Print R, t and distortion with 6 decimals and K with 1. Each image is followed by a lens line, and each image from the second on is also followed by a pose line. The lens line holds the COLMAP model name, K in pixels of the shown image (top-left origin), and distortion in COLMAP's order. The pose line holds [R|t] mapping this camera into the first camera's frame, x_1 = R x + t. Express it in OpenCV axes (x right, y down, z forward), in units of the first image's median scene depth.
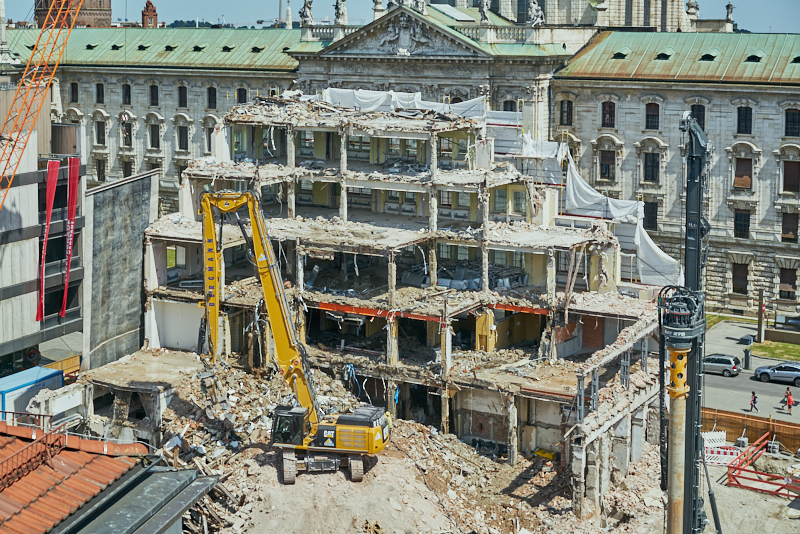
lens RADIAL K [[1263.1, 0, 399.4], [0, 1263.1, 127.4], [0, 0, 1]] dist [0.016635, -0.102385]
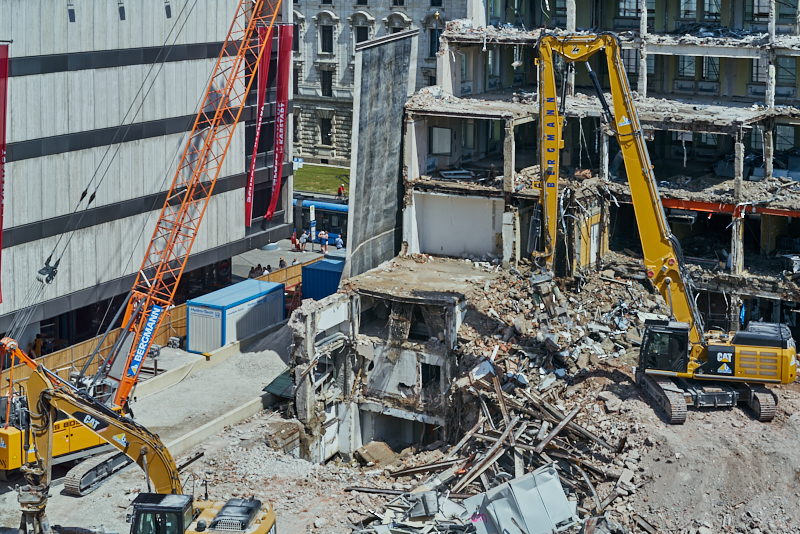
lens RADIAL K [[1284.4, 0, 396.5], [0, 1284.4, 79.9], [0, 0, 1]] dist [0.027635, -0.135761]
pose [[0.999600, 0.003540, -0.028045, -0.192728], [-0.003426, 0.999986, 0.004094, 0.065679], [0.028059, -0.003996, 0.999598, 0.204495]]
